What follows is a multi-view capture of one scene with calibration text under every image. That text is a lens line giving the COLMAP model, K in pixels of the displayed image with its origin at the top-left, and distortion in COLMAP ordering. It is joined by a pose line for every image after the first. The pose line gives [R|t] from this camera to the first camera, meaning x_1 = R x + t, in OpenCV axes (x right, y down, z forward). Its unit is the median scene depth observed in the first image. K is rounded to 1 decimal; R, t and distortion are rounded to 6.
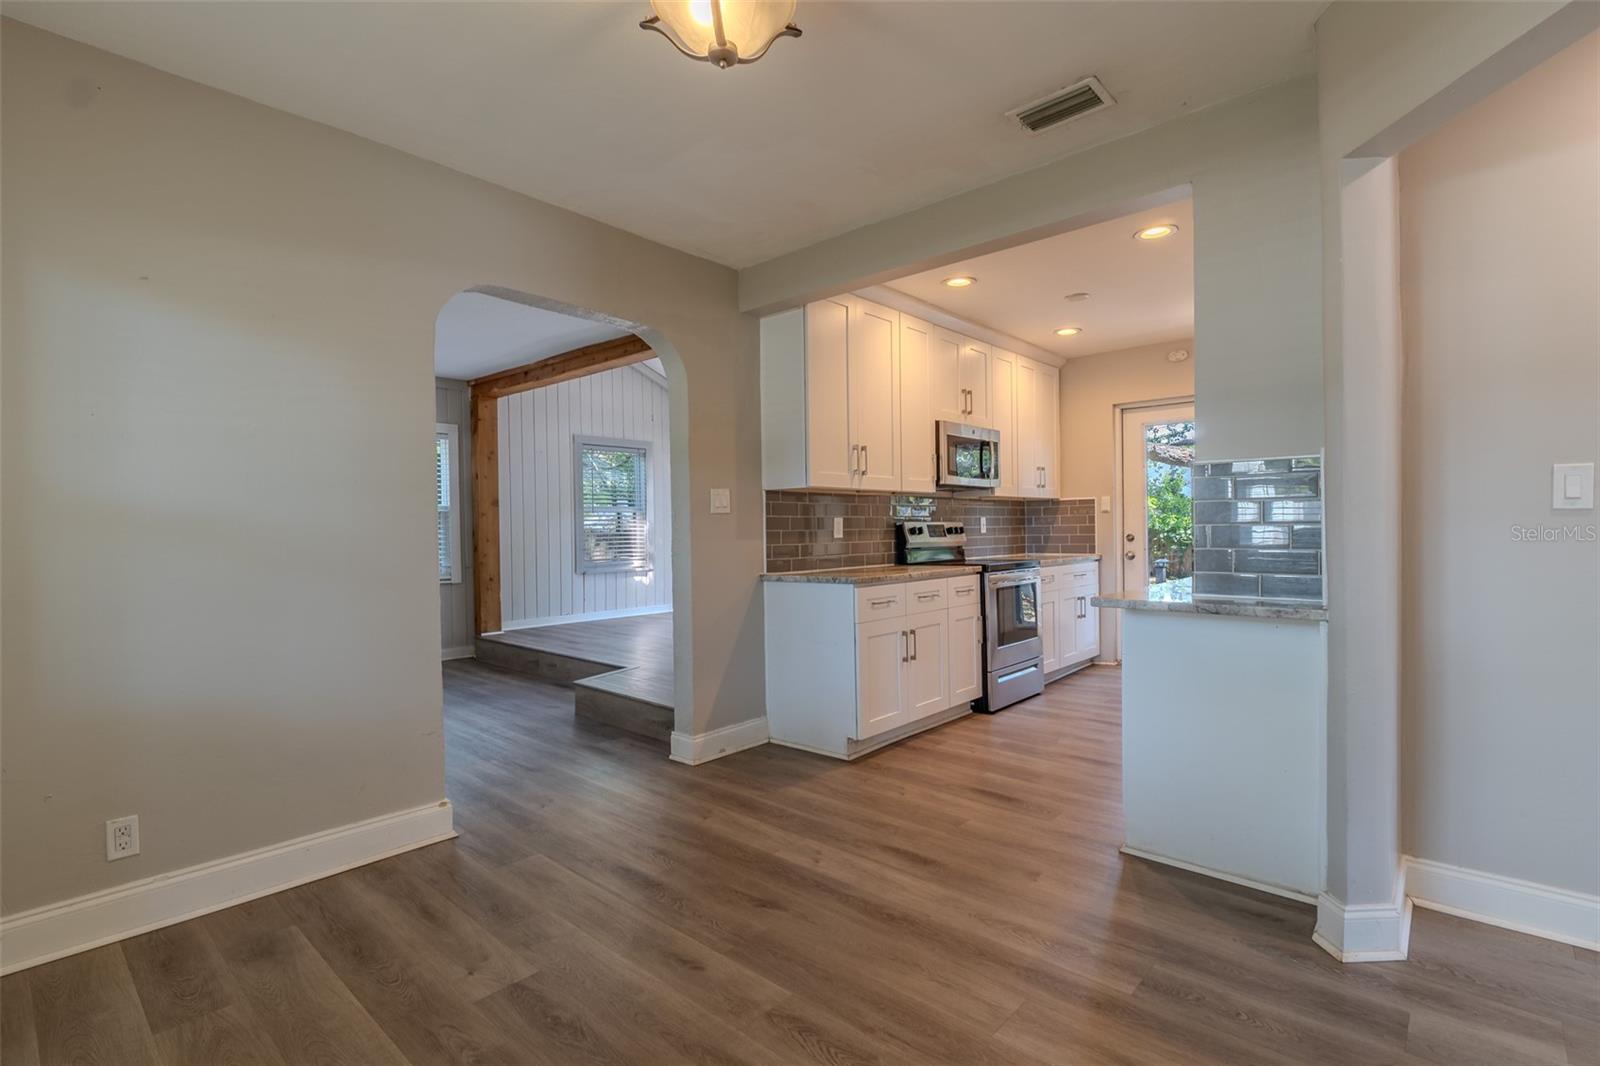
lens RADIAL K [[738.0, 0, 785.3], [0, 738.0, 533.6], [0, 0, 1]] dist [-0.004322, -0.000726]
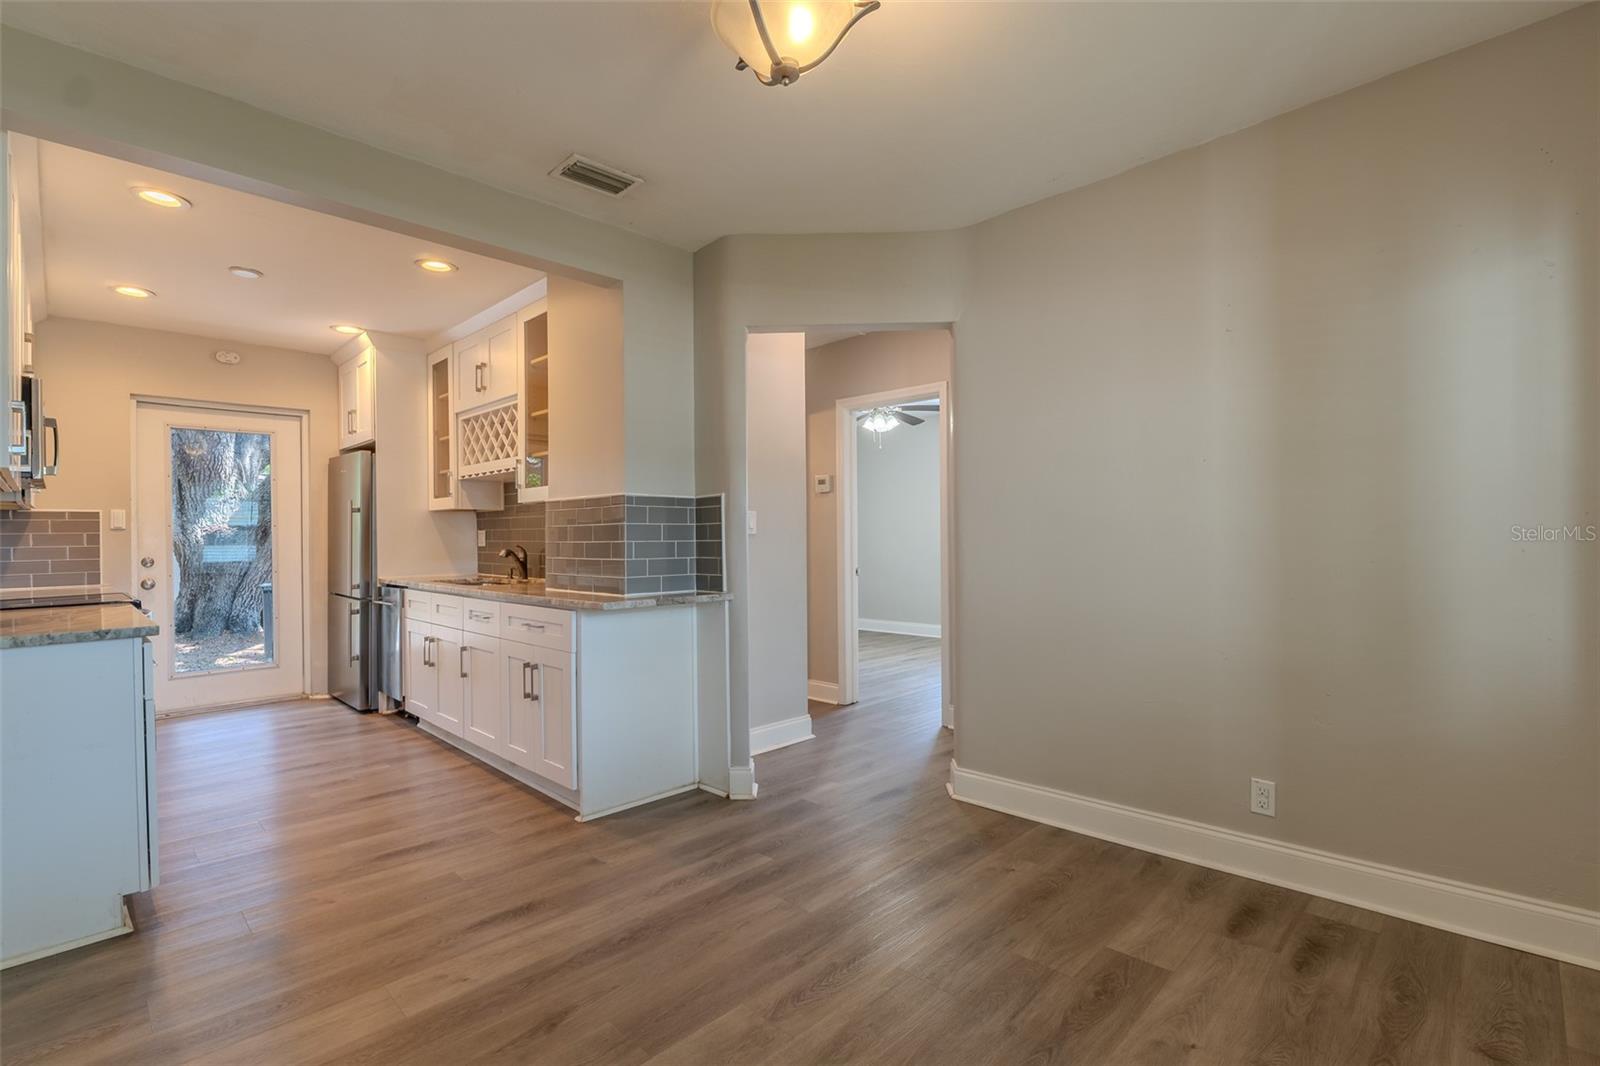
lens RADIAL K [[738.0, 0, 784.8], [0, 738.0, 535.0], [0, 0, 1]] dist [-0.004322, -0.000726]
pose [[0.051072, 0.017572, 0.998540, -0.757012], [0.016039, 0.999702, -0.018413, 0.004936], [-0.998566, 0.016956, 0.050775, 0.666611]]
